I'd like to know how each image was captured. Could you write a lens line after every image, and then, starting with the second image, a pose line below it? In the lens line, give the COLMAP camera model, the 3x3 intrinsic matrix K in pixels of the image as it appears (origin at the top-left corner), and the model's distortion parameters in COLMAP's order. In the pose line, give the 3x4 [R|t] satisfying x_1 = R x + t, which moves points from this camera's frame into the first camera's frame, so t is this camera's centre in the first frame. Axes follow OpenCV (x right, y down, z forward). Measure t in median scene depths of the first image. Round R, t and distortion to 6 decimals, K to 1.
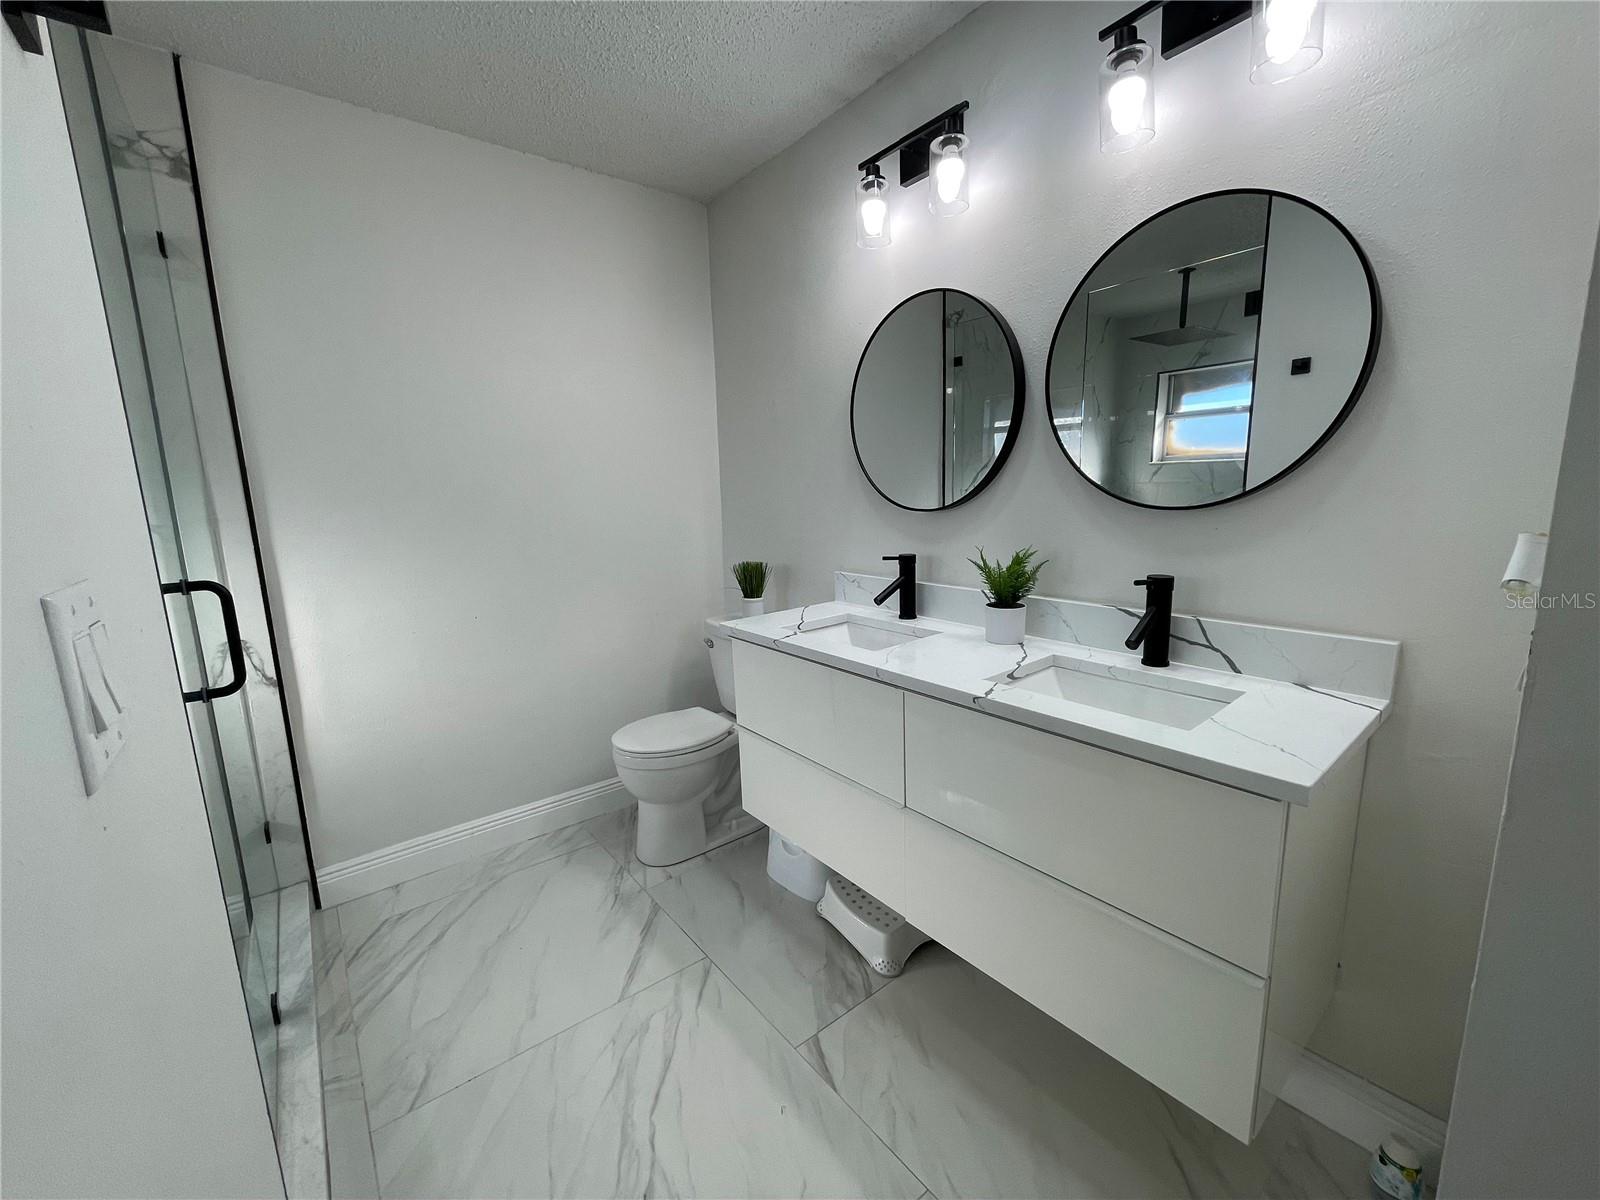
lens RADIAL K [[648.0, 0, 801.5], [0, 648.0, 601.5], [0, 0, 1]] dist [0.000664, -0.000483]
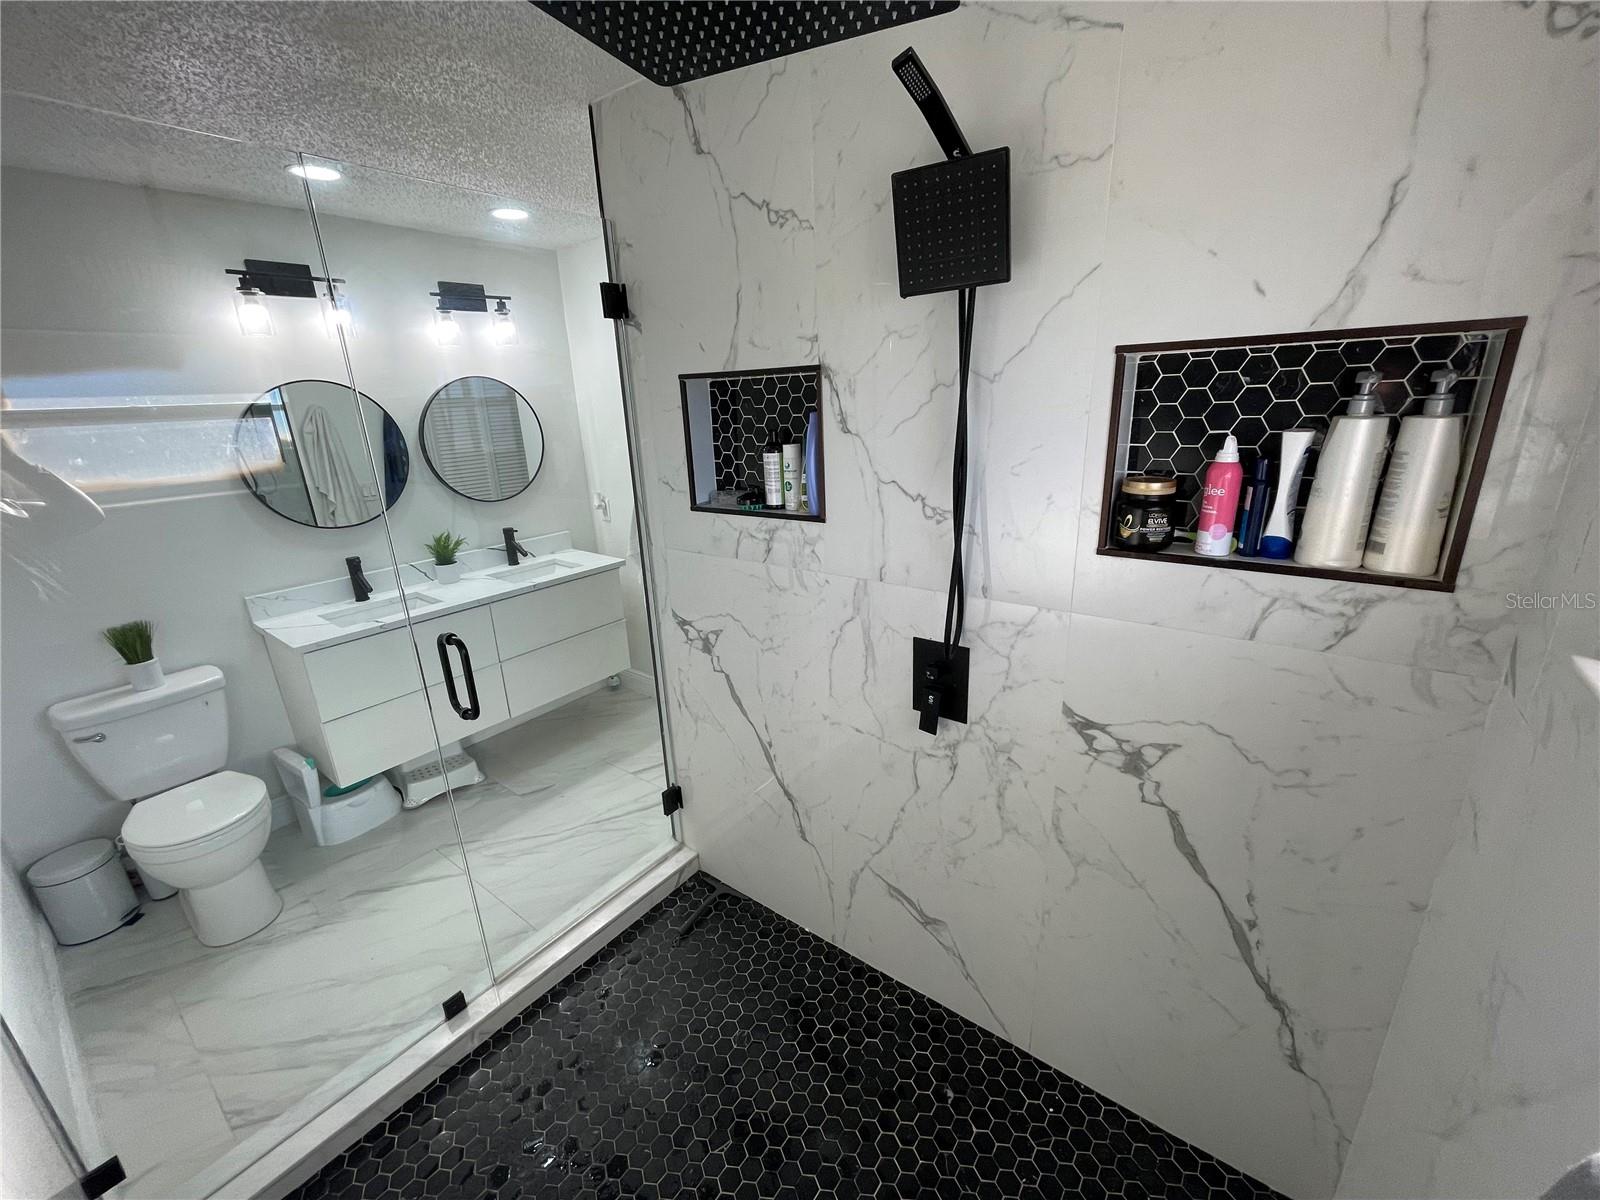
lens RADIAL K [[648.0, 0, 802.1], [0, 648.0, 598.1], [0, 0, 1]] dist [0.000664, -0.000483]
pose [[-0.241113, -0.260955, 0.934755, -1.897424], [0.210241, 0.926254, 0.312812, -0.299275], [-0.947451, 0.271947, -0.168468, 0.390072]]
